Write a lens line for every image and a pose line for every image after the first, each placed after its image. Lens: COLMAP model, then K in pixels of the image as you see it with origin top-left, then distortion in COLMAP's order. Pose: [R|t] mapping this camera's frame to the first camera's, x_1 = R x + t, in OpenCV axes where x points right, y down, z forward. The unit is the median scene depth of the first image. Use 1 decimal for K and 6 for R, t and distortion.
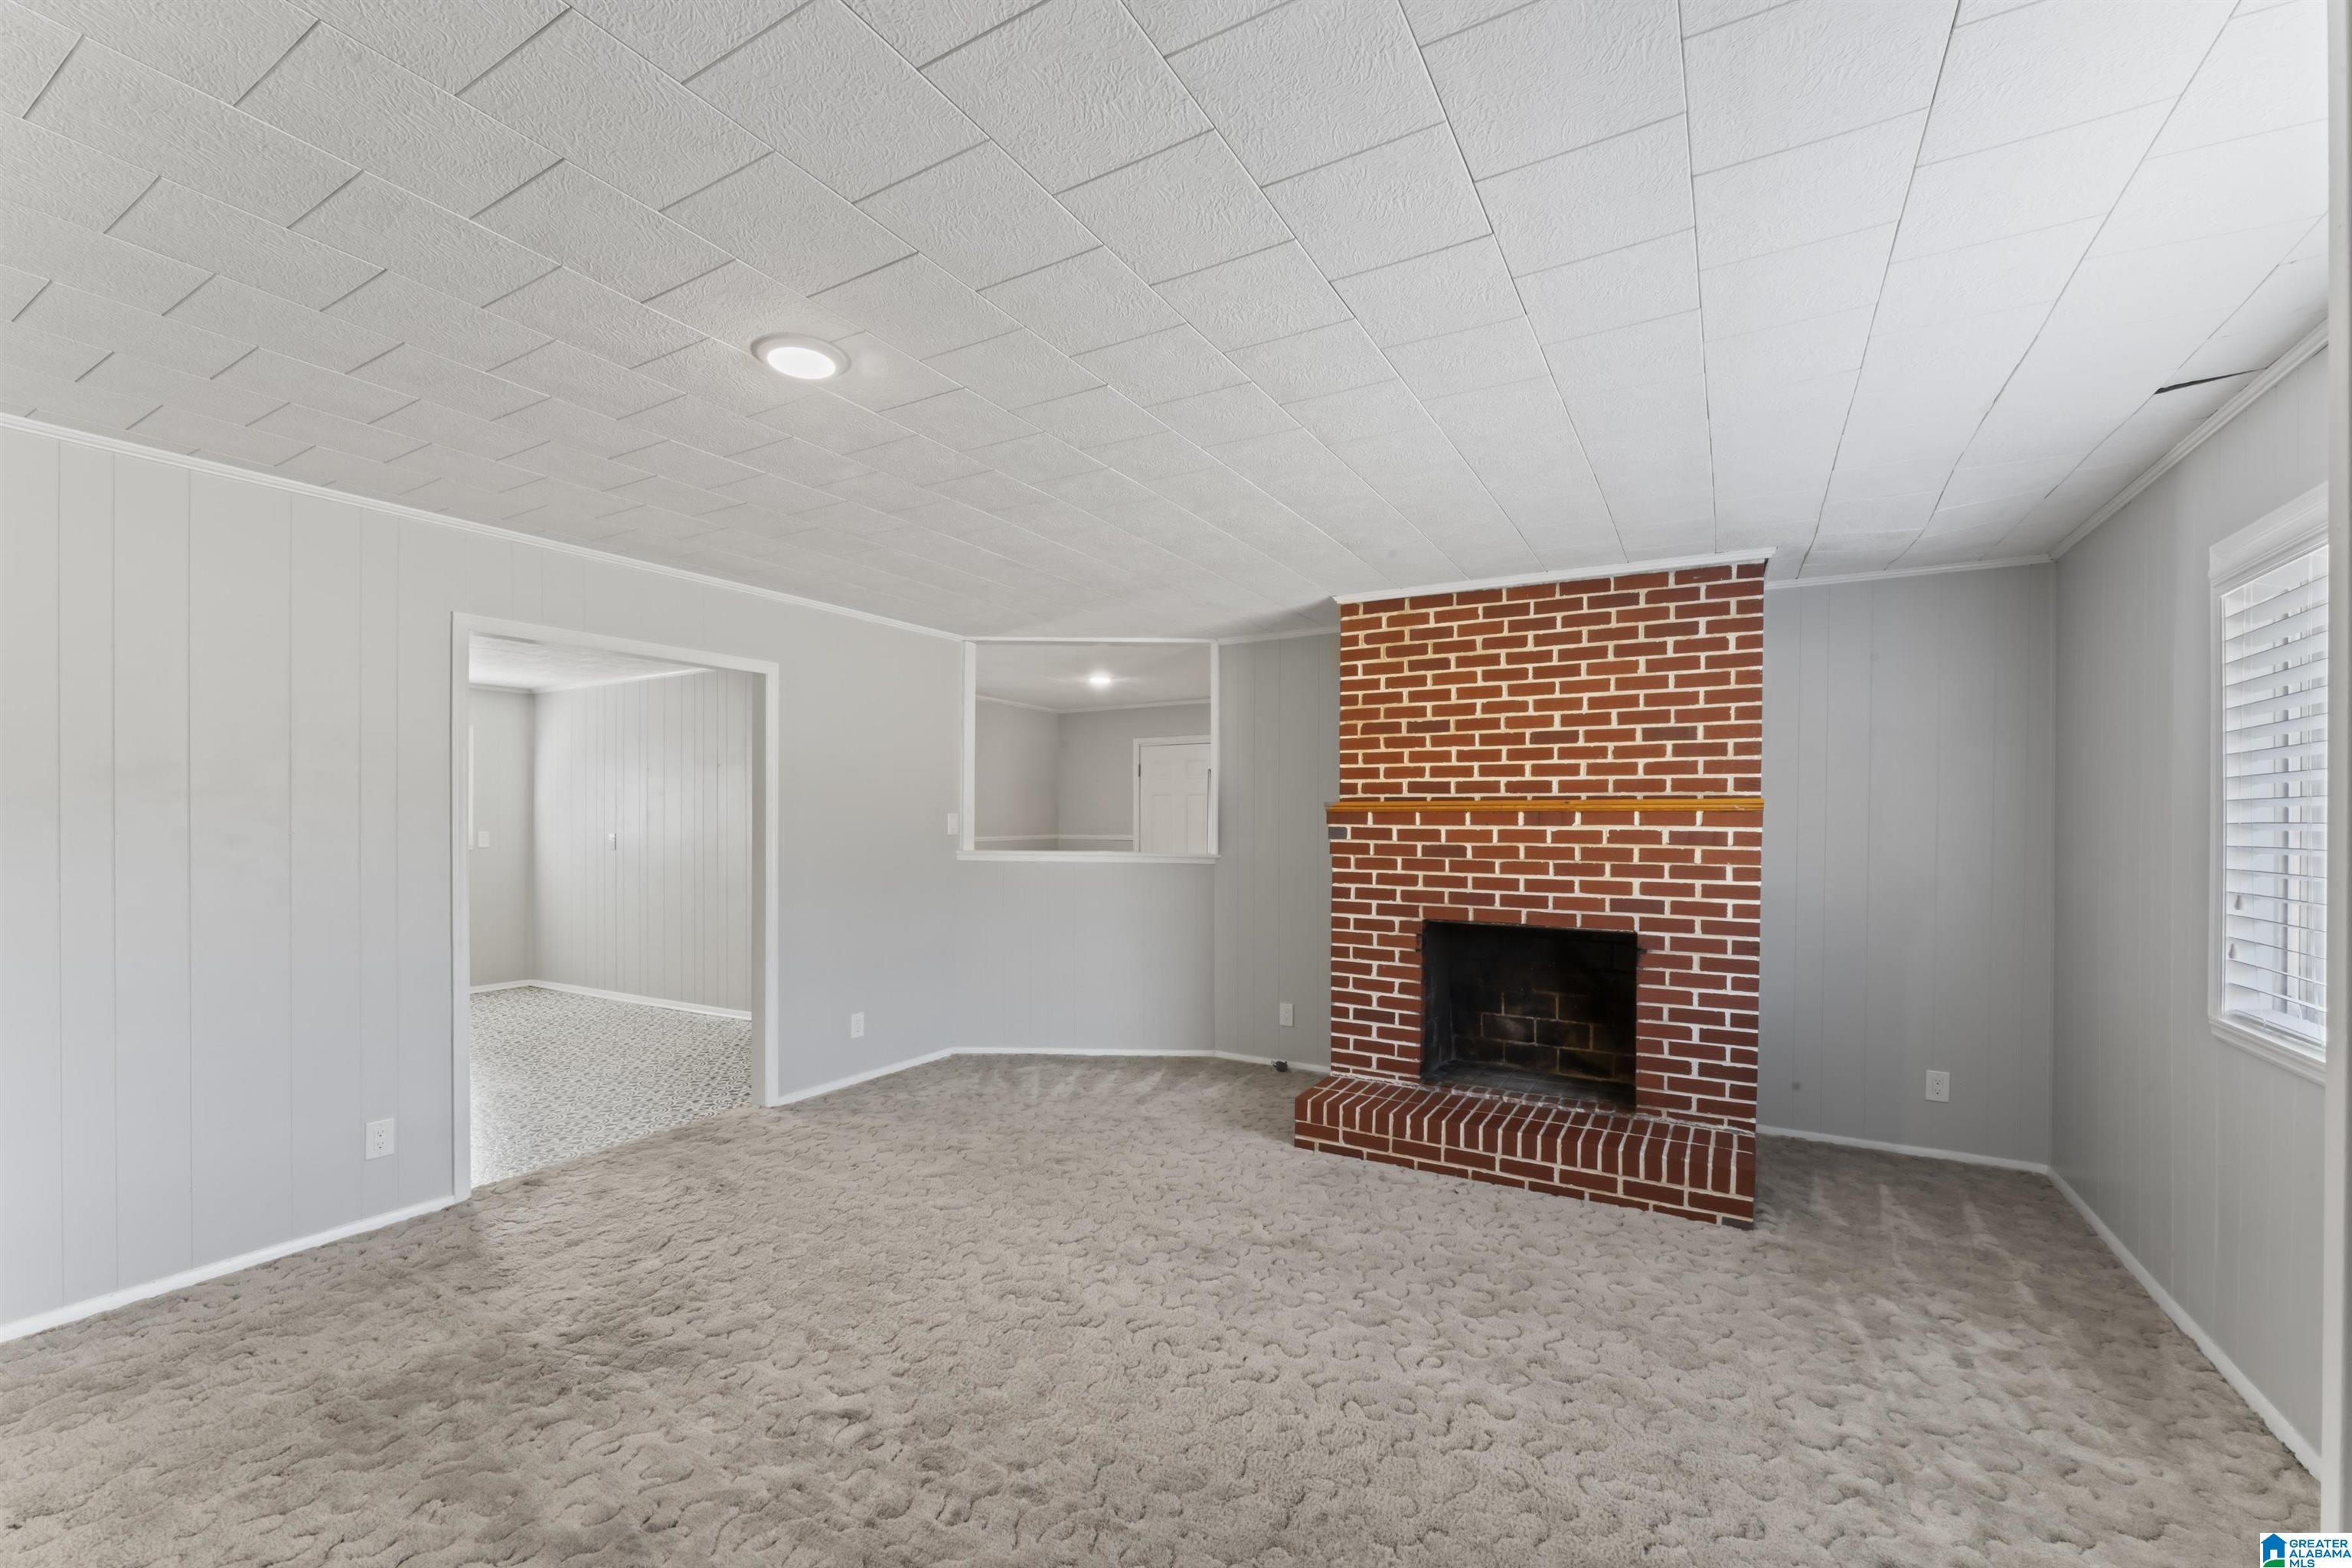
lens RADIAL K [[953.8, 0, 1178.4], [0, 953.8, 829.8], [0, 0, 1]] dist [-0.001097, 0.000789]
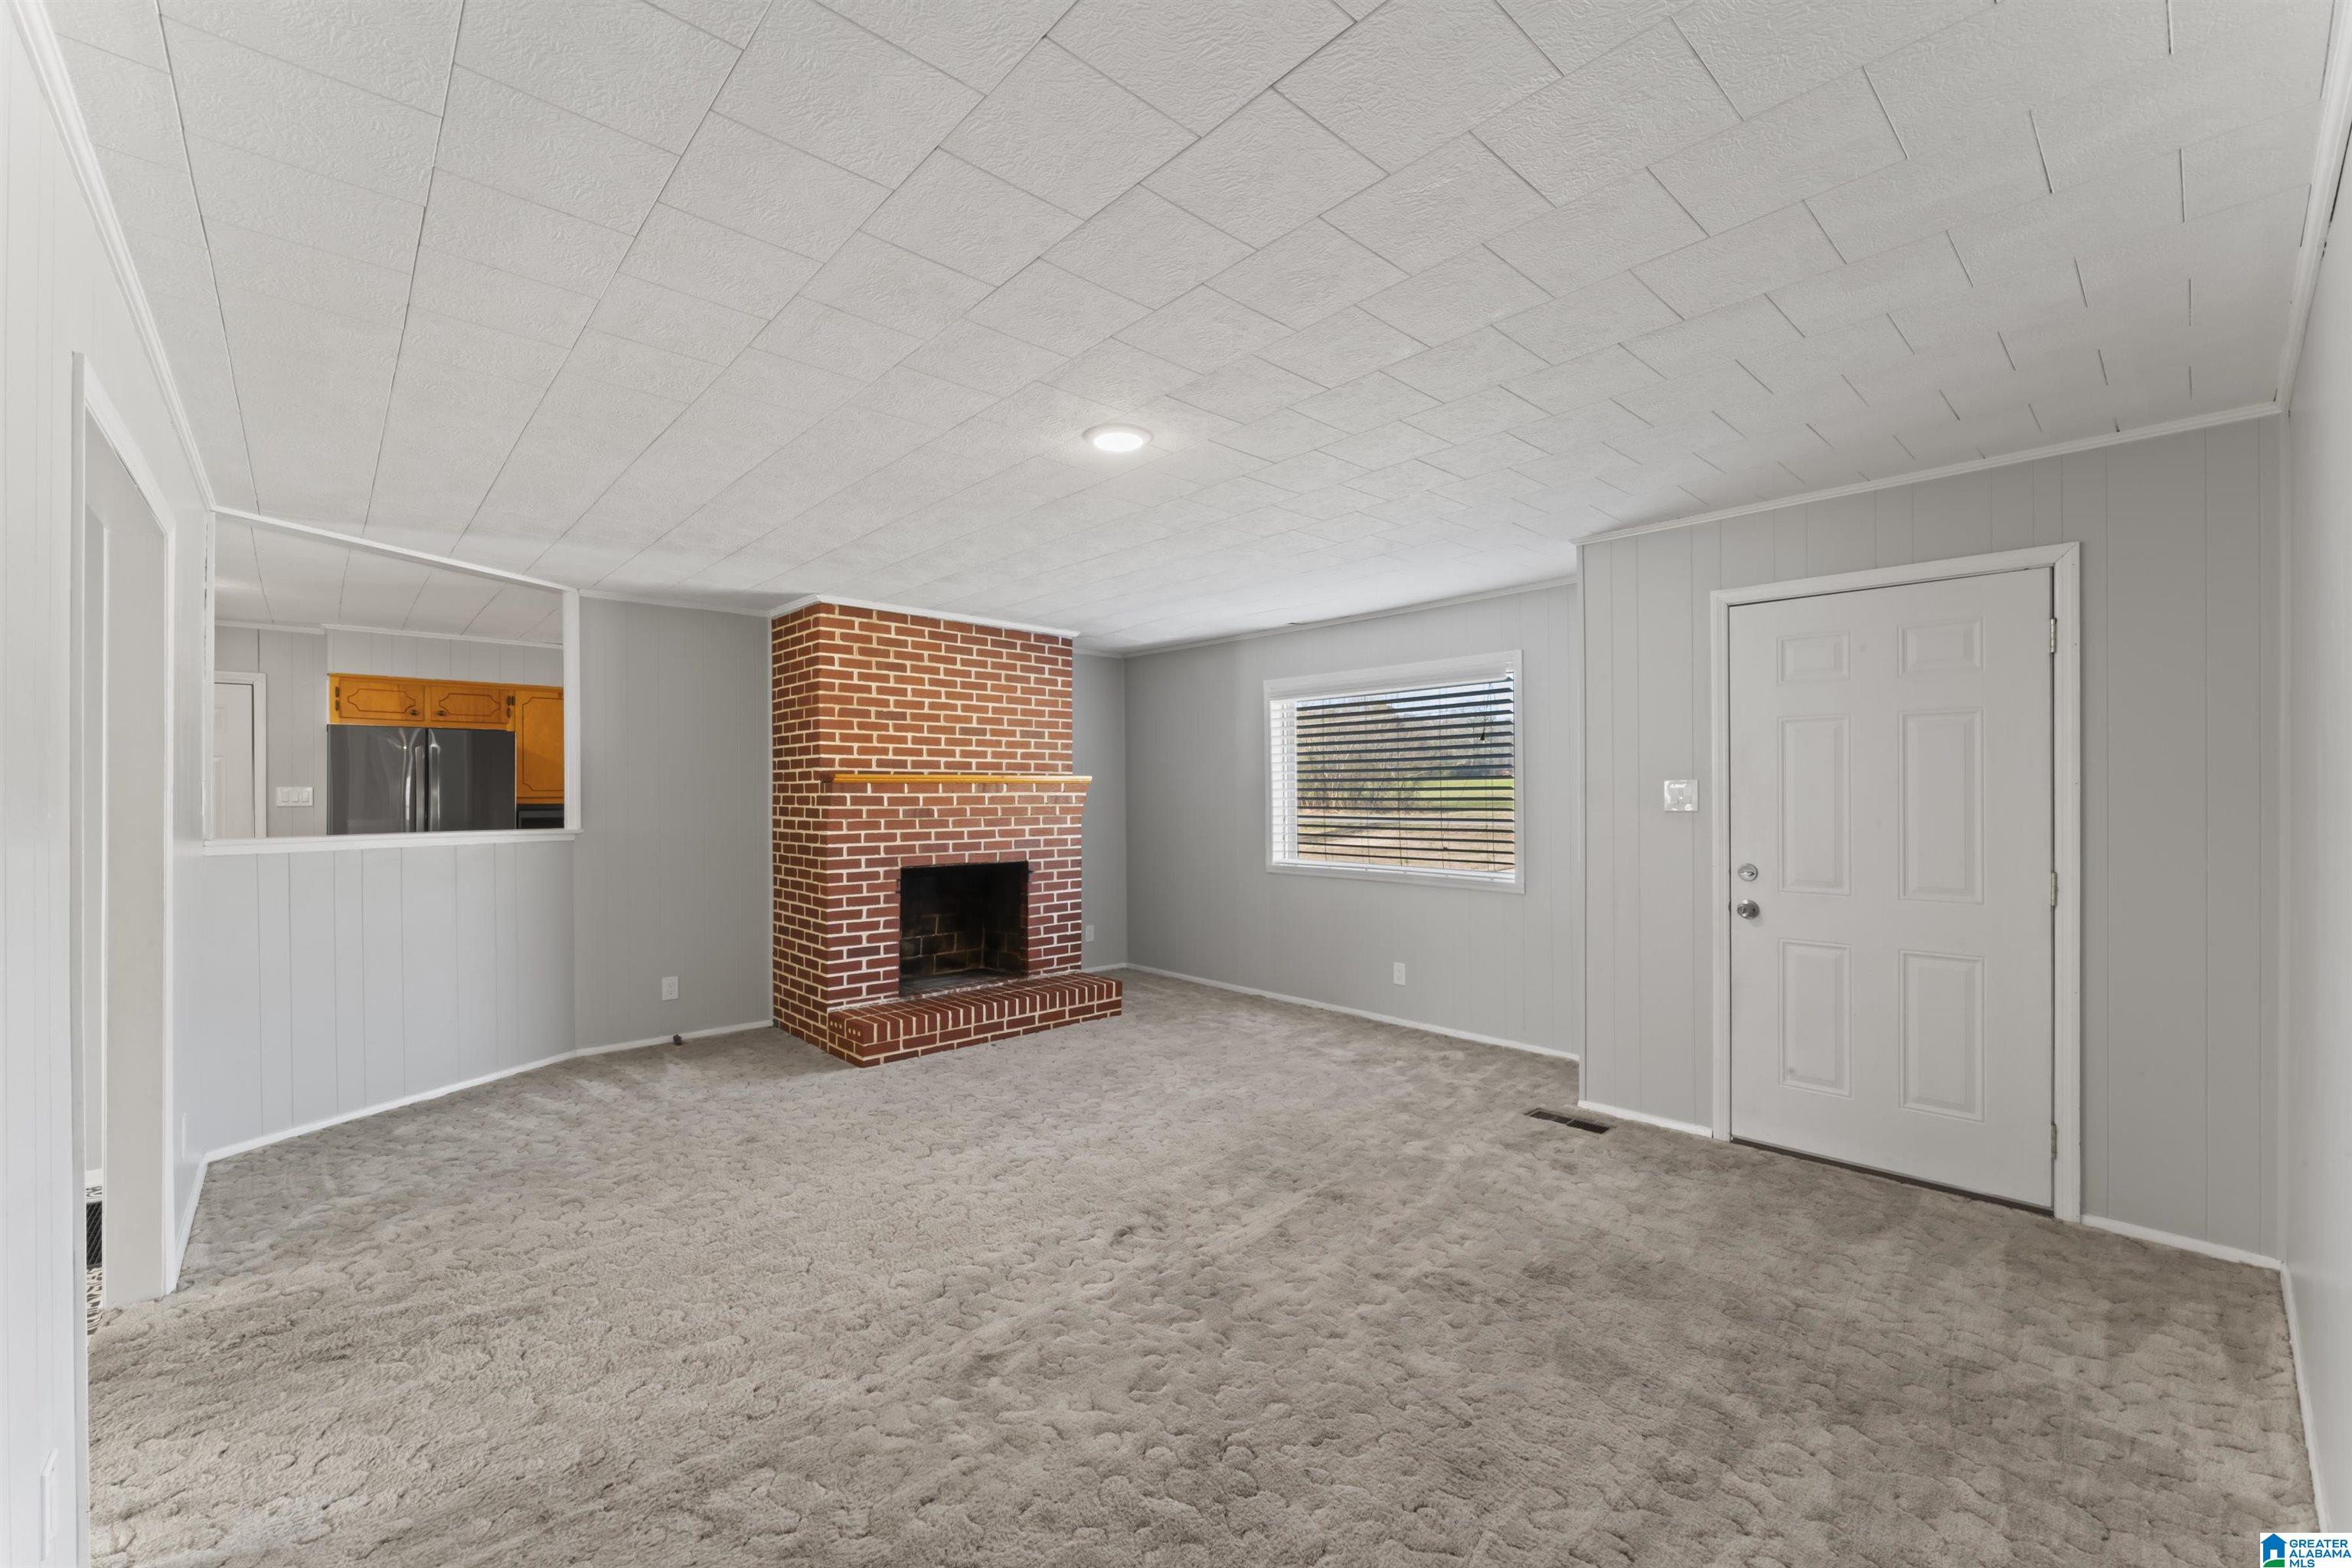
lens RADIAL K [[953.8, 0, 1139.7], [0, 953.8, 791.6], [0, 0, 1]] dist [-0.001097, 0.000789]
pose [[0.329778, -0.005130, 0.944045, -0.835743], [0.014521, 0.999895, 0.000361, -0.002968], [-0.943947, 0.013589, 0.329818, 0.276257]]
